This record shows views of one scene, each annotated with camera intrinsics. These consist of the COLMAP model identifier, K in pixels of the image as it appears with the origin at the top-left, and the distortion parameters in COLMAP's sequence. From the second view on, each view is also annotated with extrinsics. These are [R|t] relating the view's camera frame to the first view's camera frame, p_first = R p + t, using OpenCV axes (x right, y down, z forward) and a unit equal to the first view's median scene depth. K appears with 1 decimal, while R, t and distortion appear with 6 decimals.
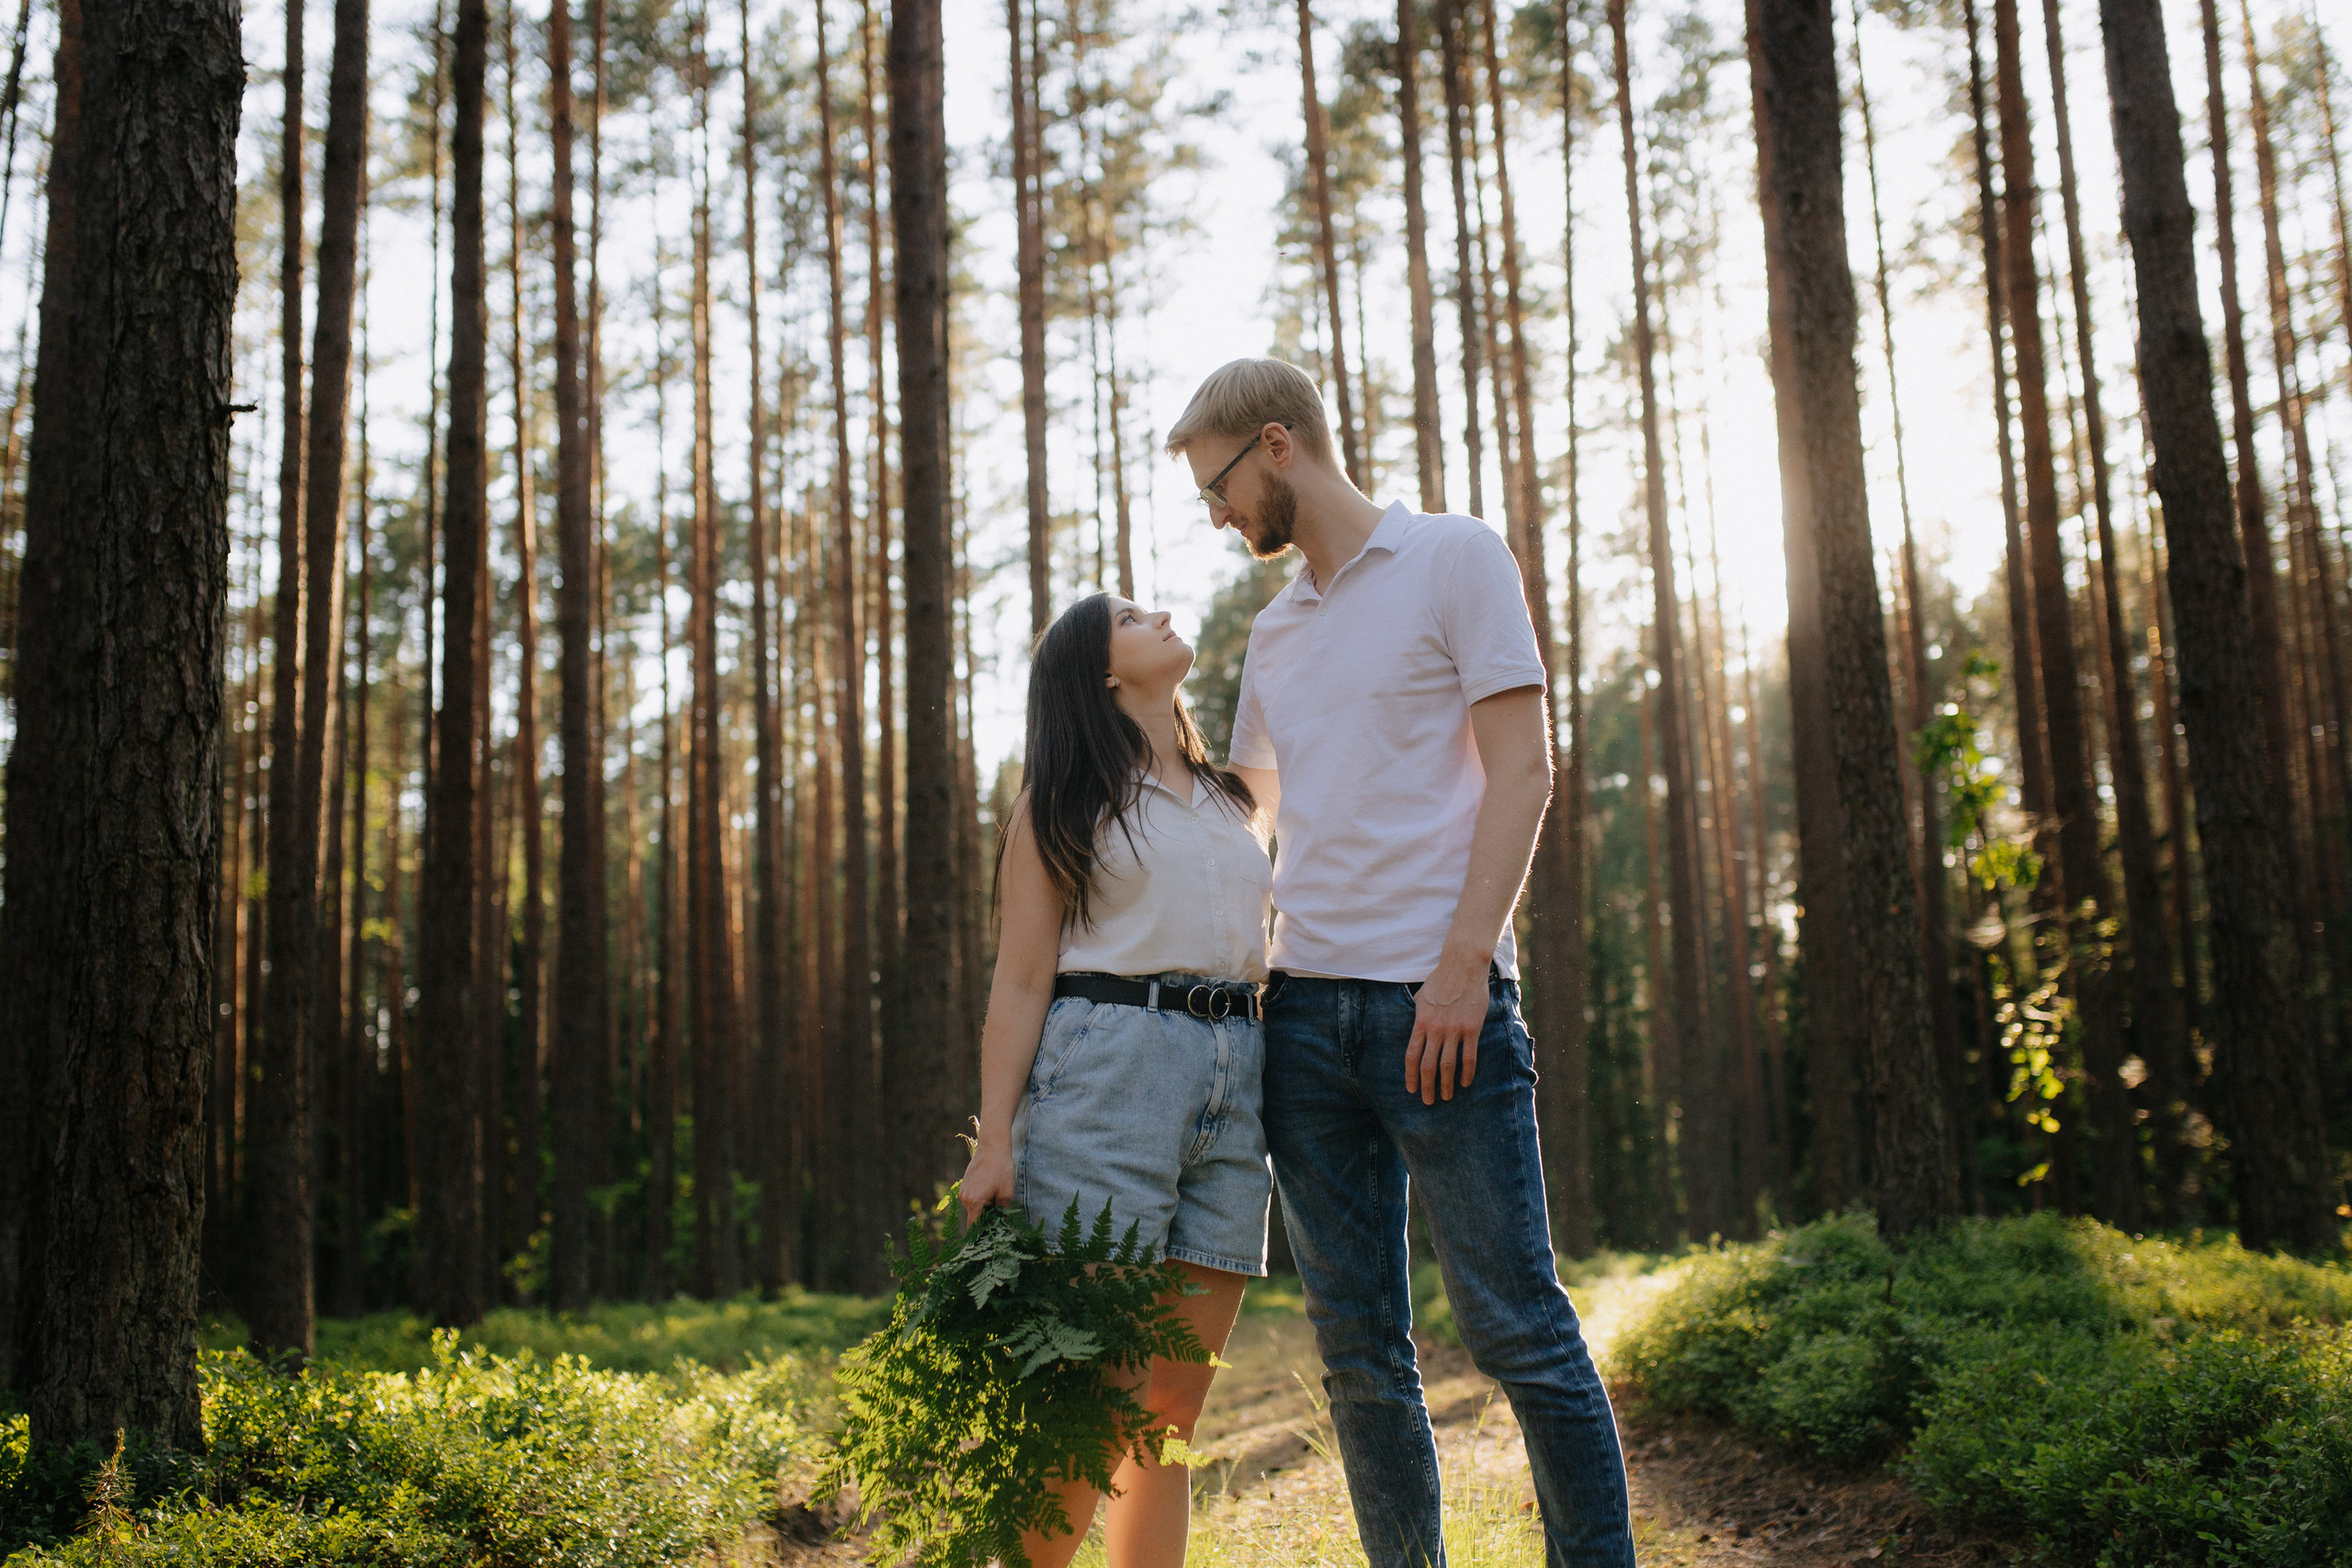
lens RADIAL K [[2460.4, 0, 1178.0], [0, 2460.4, 861.4], [0, 0, 1]] dist [0.005106, 0.006644]
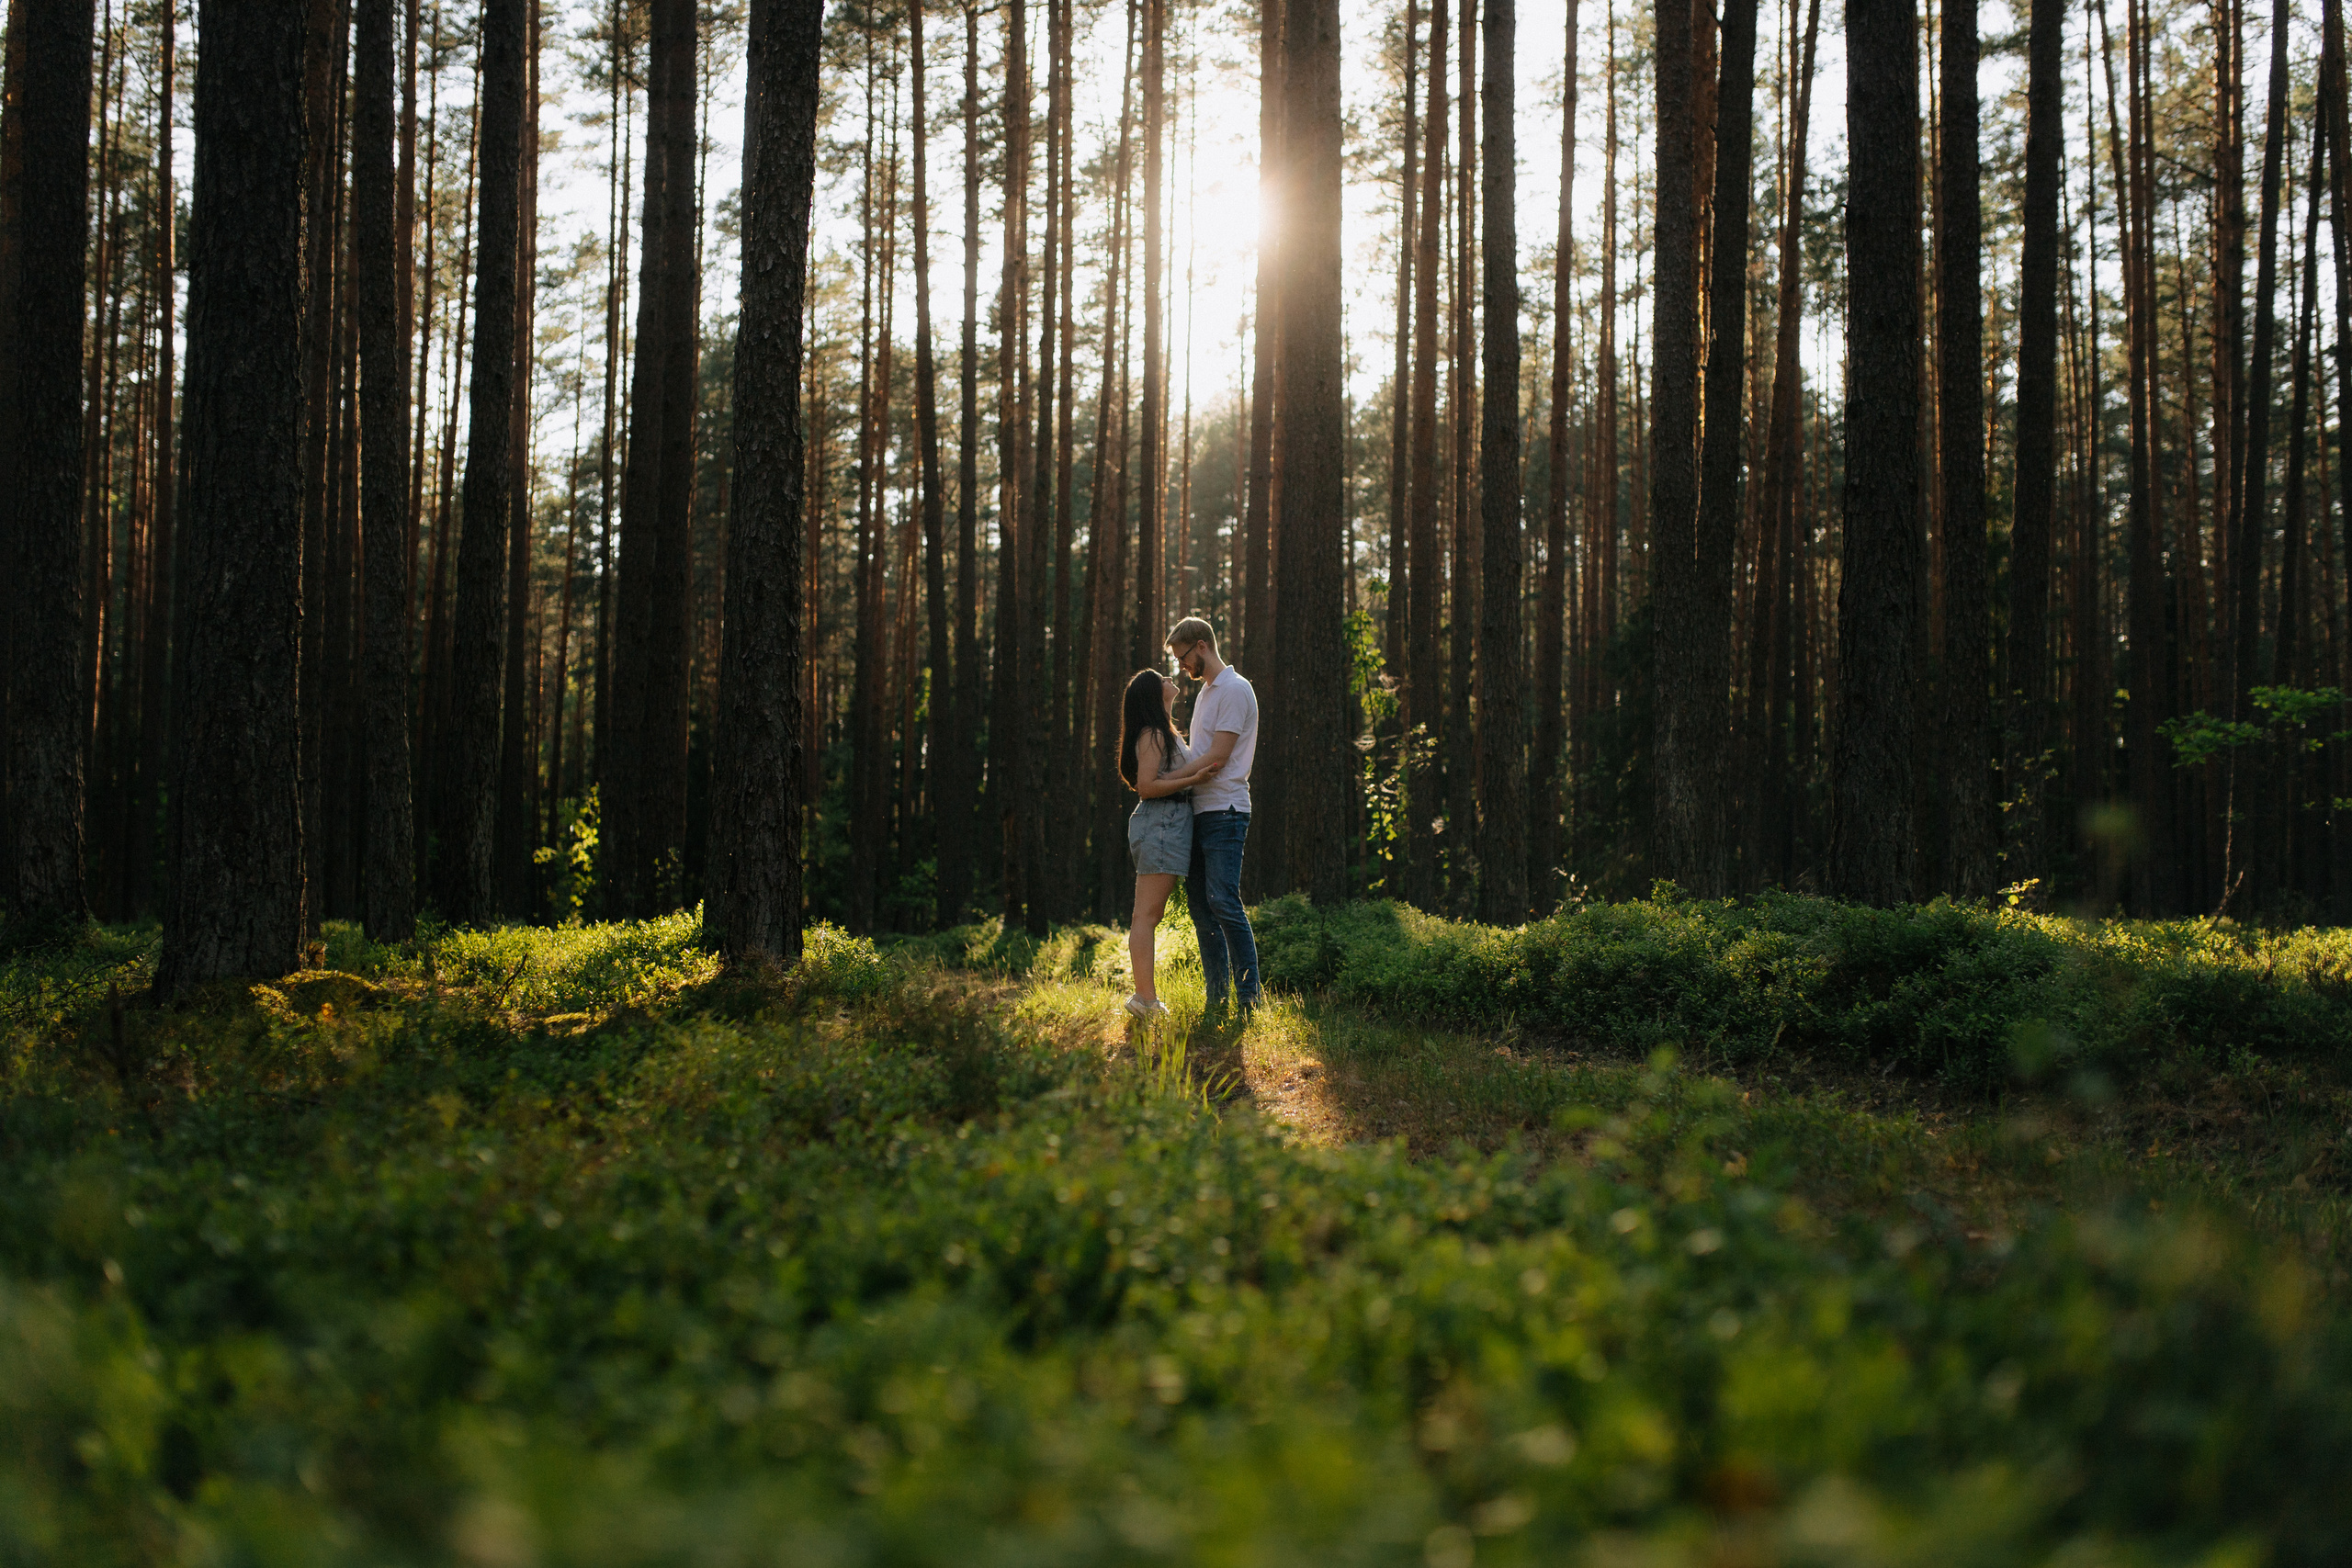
lens RADIAL K [[2417.5, 0, 1138.1], [0, 2417.5, 779.6], [0, 0, 1]] dist [0.009949, 0.006516]
pose [[0.969453, 0.066163, 0.236185, -0.189083], [-0.087470, 0.992877, 0.080895, -0.058233], [-0.229150, -0.099083, 0.968335, -0.511144]]
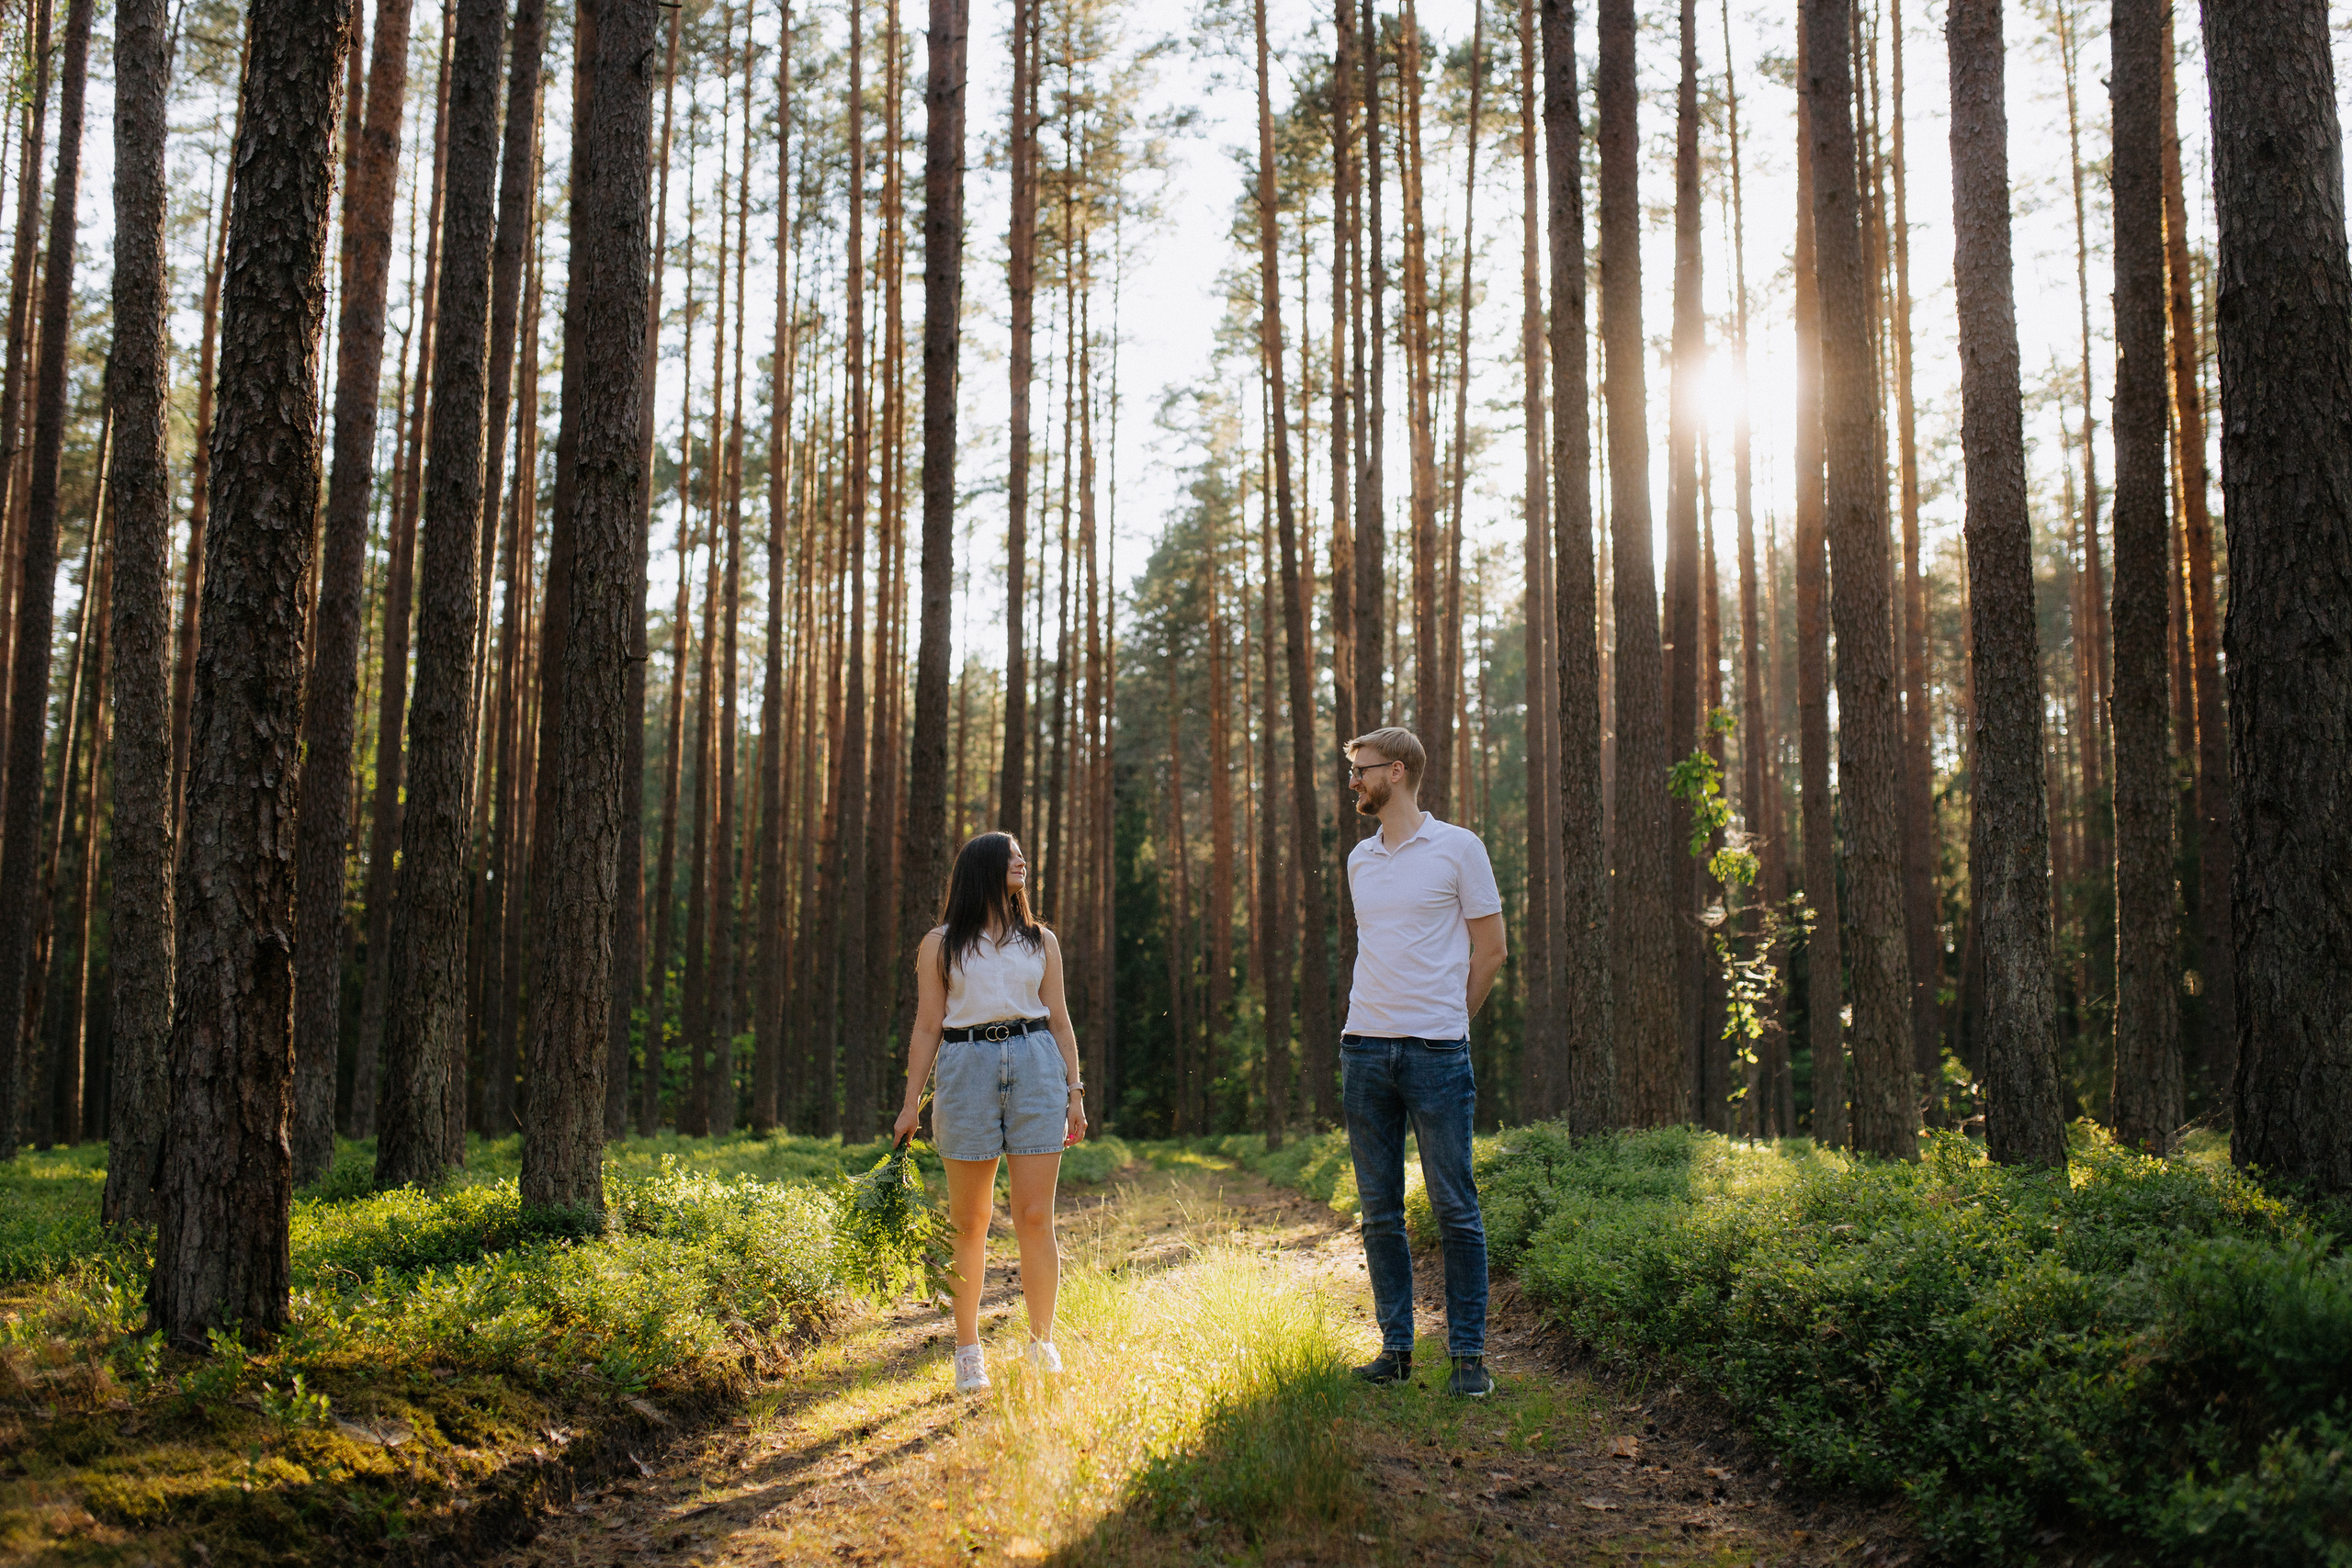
lens RADIAL K [[2296.8, 0, 1069.0], [0, 2296.8, 751.2], [0, 0, 1]] dist [-0.008419, -0.002051]
pose [[0.998777, 0.043896, -0.022766, -0.003082], [-0.043821, 0.999032, 0.003776, -0.044698], [0.022910, -0.002774, 0.999734, -0.244187]]
